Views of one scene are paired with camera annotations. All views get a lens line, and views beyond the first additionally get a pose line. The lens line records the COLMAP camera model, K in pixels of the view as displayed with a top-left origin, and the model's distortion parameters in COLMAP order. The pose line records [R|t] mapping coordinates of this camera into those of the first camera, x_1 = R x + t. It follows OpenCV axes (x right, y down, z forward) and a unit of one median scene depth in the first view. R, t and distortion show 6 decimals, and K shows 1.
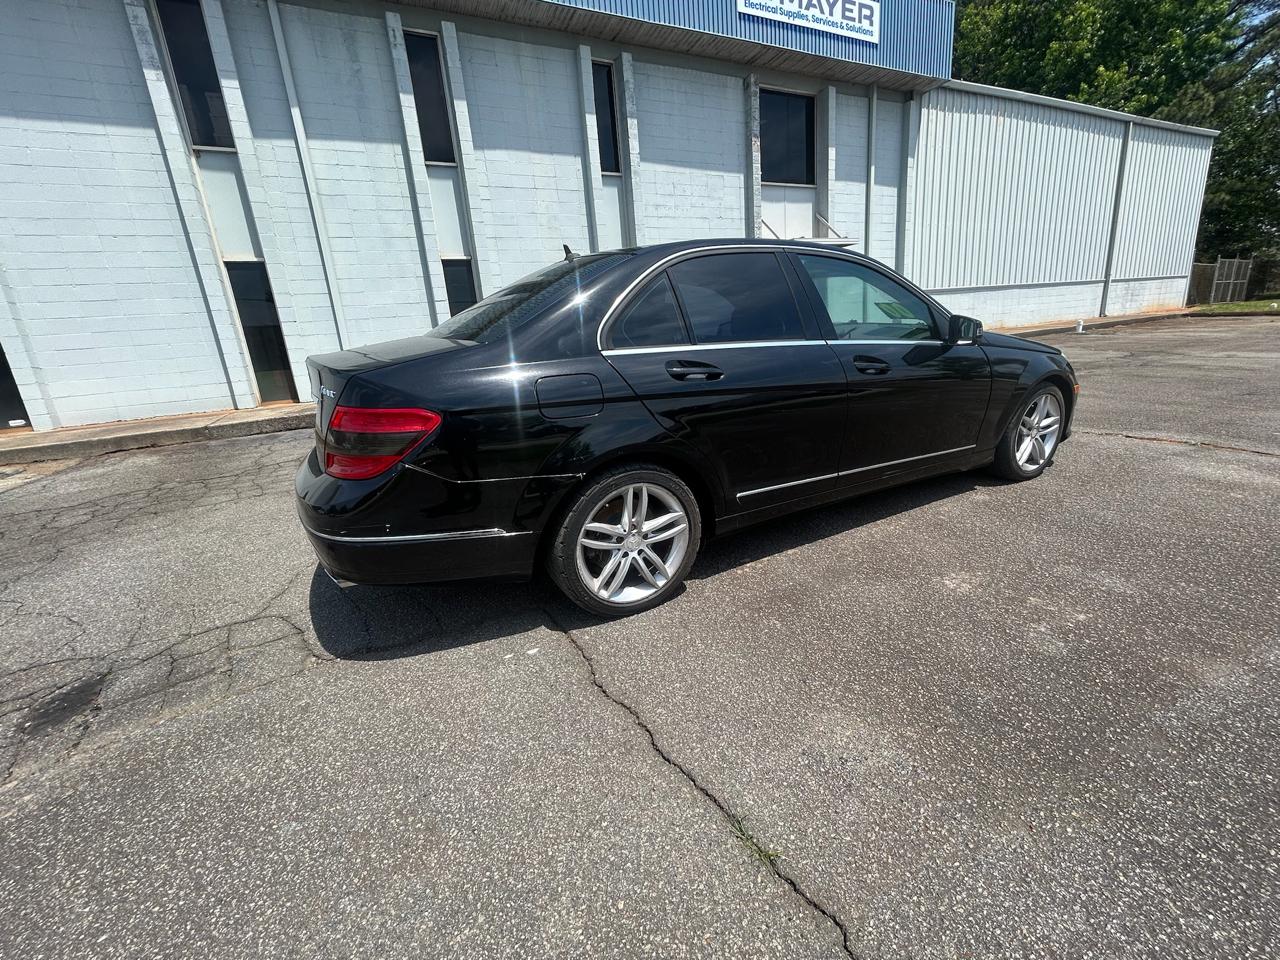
lens RADIAL K [[516.4, 0, 638.9], [0, 516.4, 477.5], [0, 0, 1]] dist [0.000782, 0.001065]
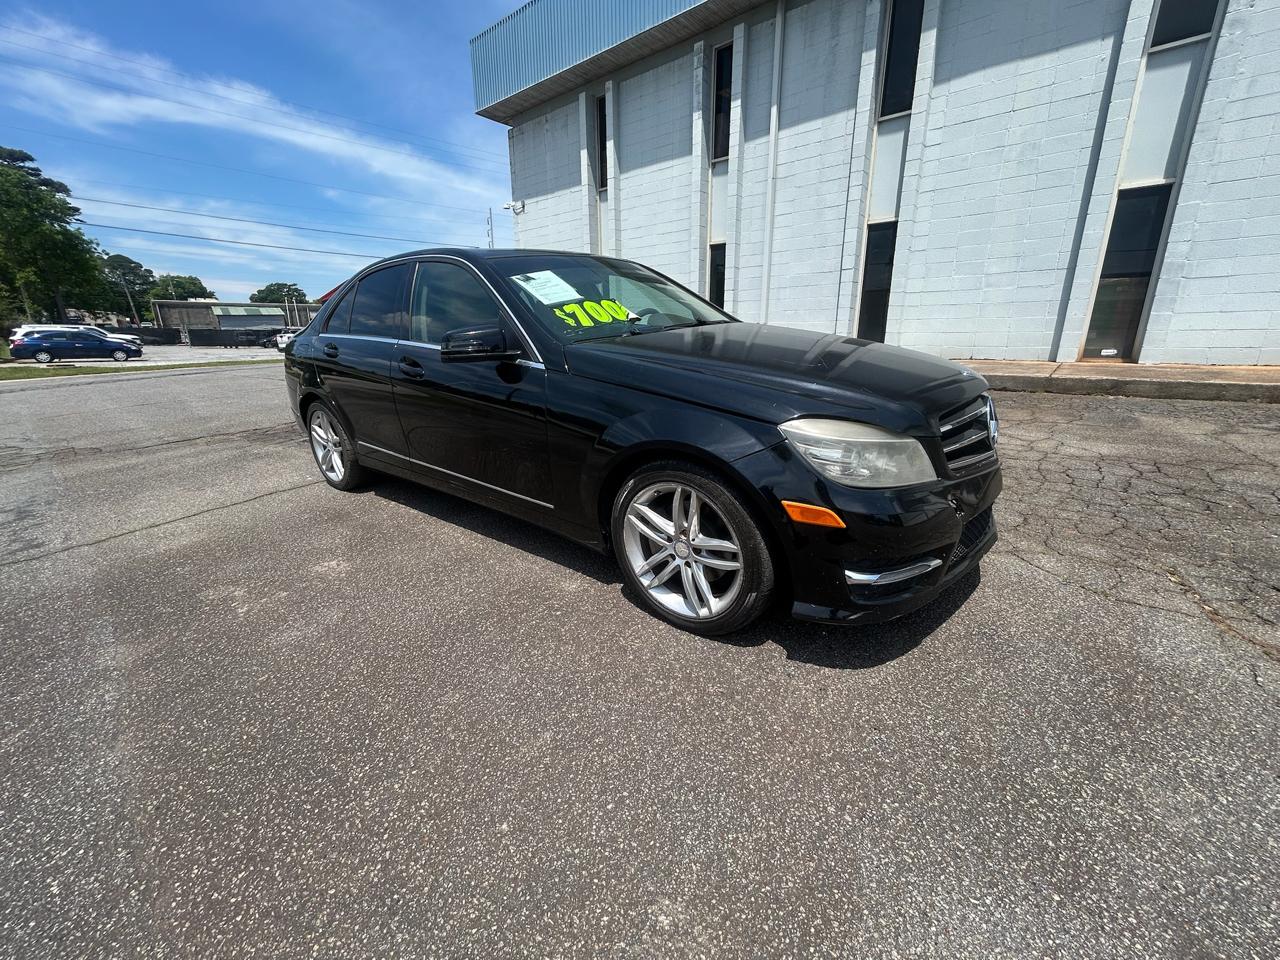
lens RADIAL K [[516.4, 0, 639.4], [0, 516.4, 478.3], [0, 0, 1]] dist [0.000782, 0.001065]
pose [[0.400220, 0.323405, -0.857458, 0.404779], [-0.255517, 0.937935, 0.234495, -0.092968], [0.880077, 0.125245, 0.458016, 0.238824]]
